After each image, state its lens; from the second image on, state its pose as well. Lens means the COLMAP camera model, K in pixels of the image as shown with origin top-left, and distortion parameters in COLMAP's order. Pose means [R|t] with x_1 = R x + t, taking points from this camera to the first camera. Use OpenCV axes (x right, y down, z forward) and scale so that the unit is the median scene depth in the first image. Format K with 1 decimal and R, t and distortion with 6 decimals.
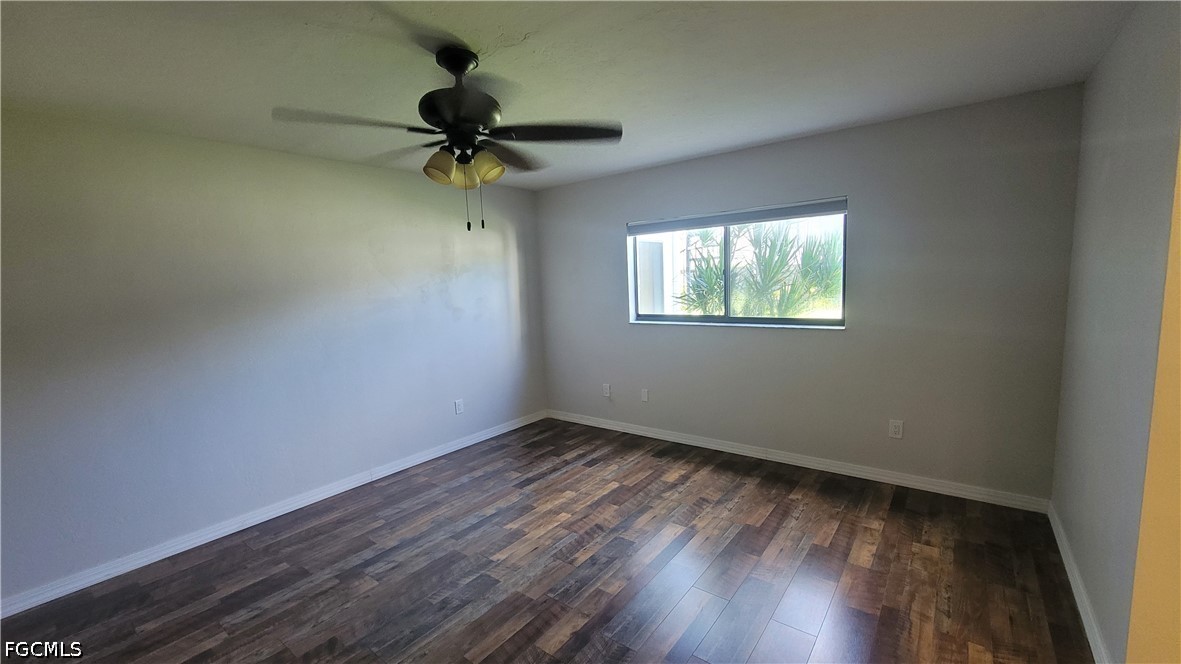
lens RADIAL K [[480.2, 0, 593.1], [0, 480.2, 331.1], [0, 0, 1]] dist [-0.008136, 0.004203]
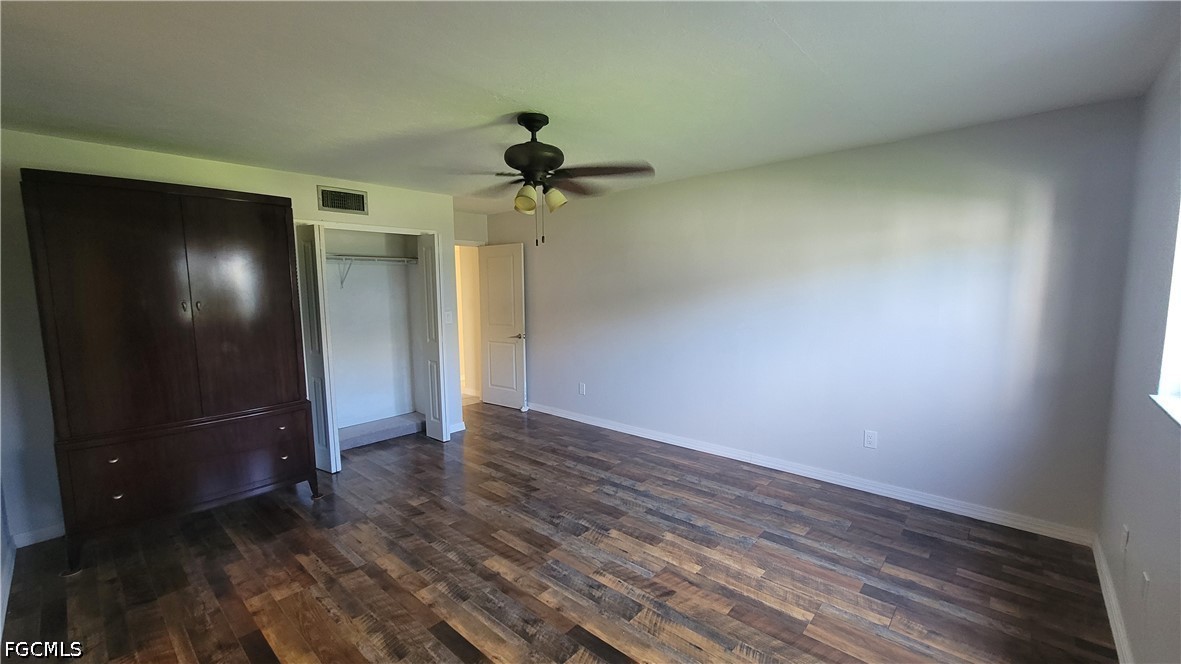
lens RADIAL K [[480.2, 0, 594.8], [0, 480.2, 338.5], [0, 0, 1]] dist [-0.008136, 0.004203]
pose [[-0.070101, 0.151004, -0.986044, 0.756352], [-0.096496, 0.982814, 0.157370, -0.126423], [0.992862, 0.106182, -0.054325, 0.888248]]
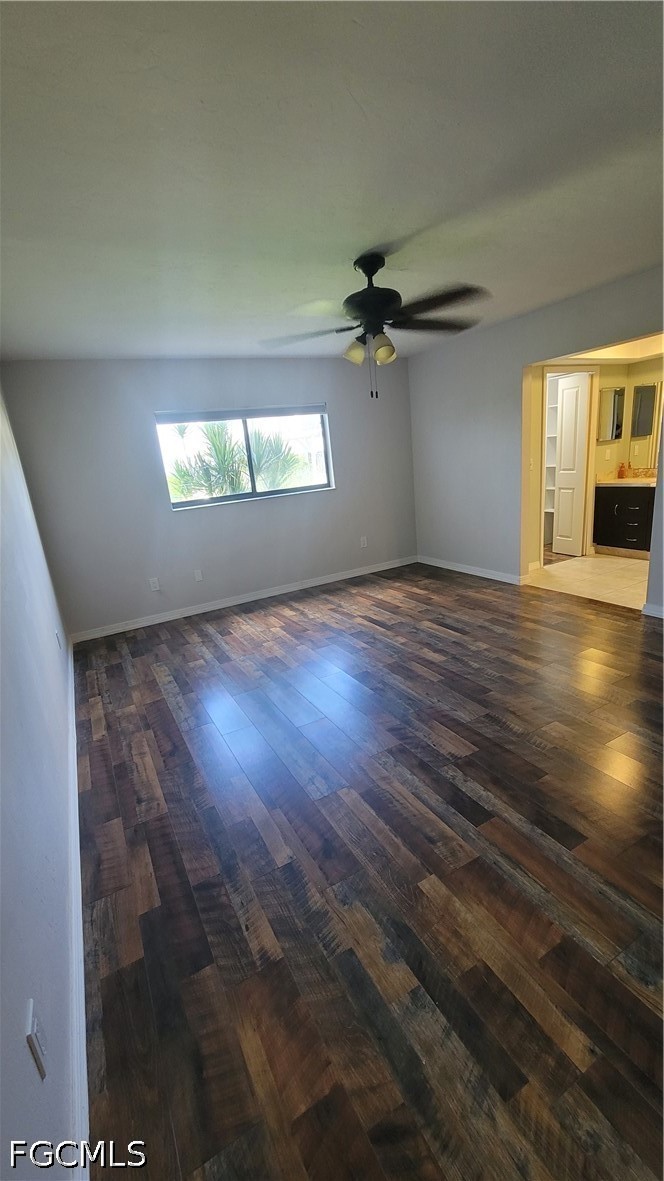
lens RADIAL K [[480.2, 0, 326.4], [0, 480.2, 588.1], [0, 0, 1]] dist [-0.008136, 0.004203]
pose [[0.415406, -0.243554, 0.876424, -1.156197], [0.183380, 0.966129, 0.181564, 0.025199], [-0.890960, 0.085296, 0.445999, 0.401424]]
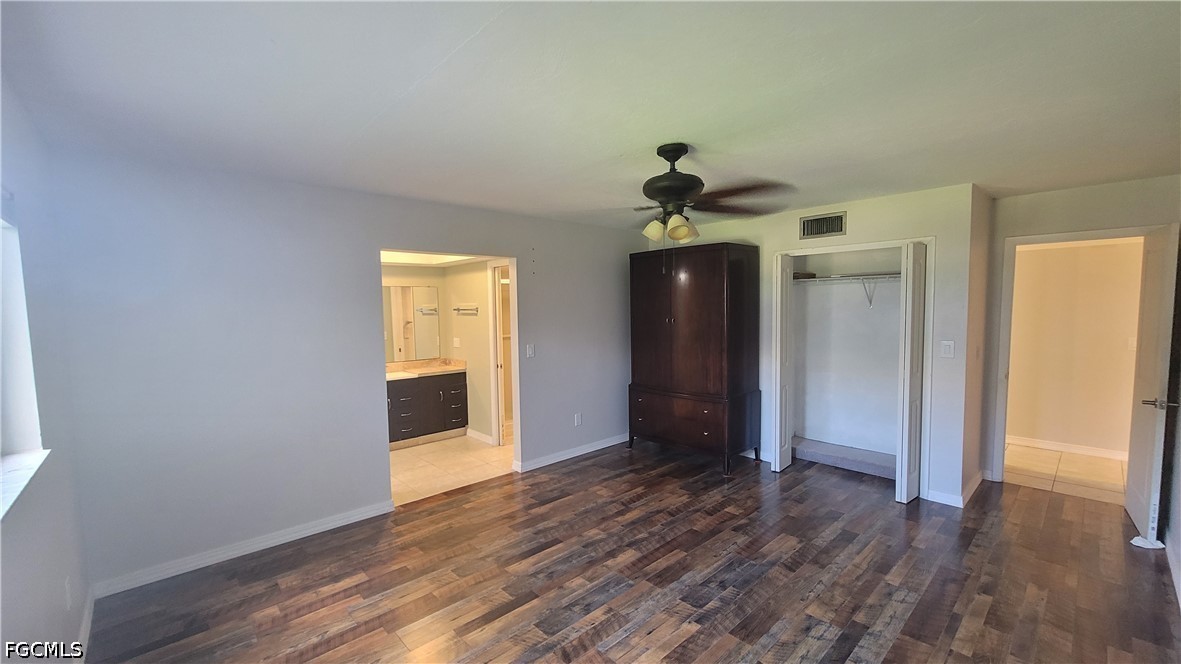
lens RADIAL K [[480.2, 0, 591.0], [0, 480.2, 338.1], [0, 0, 1]] dist [-0.008136, 0.004203]
pose [[-0.984743, 0.046594, 0.167660, -0.172793], [0.075490, 0.982488, 0.170346, -0.197223], [-0.156787, 0.180404, -0.971016, 1.640659]]
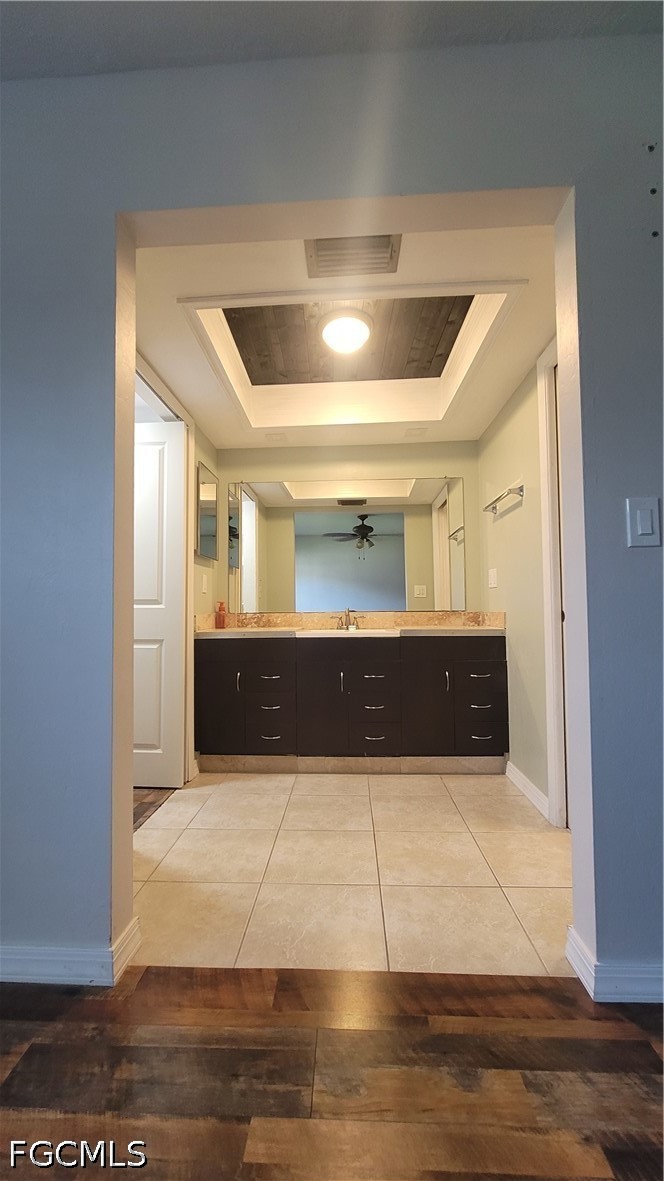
lens RADIAL K [[480.2, 0, 331.0], [0, 480.2, 595.9], [0, 0, 1]] dist [-0.008136, 0.004203]
pose [[-0.575696, 0.072390, 0.814453, 0.114327], [0.122419, 0.992477, -0.001681, 0.127492], [-0.808448, 0.098737, -0.580227, 0.601032]]
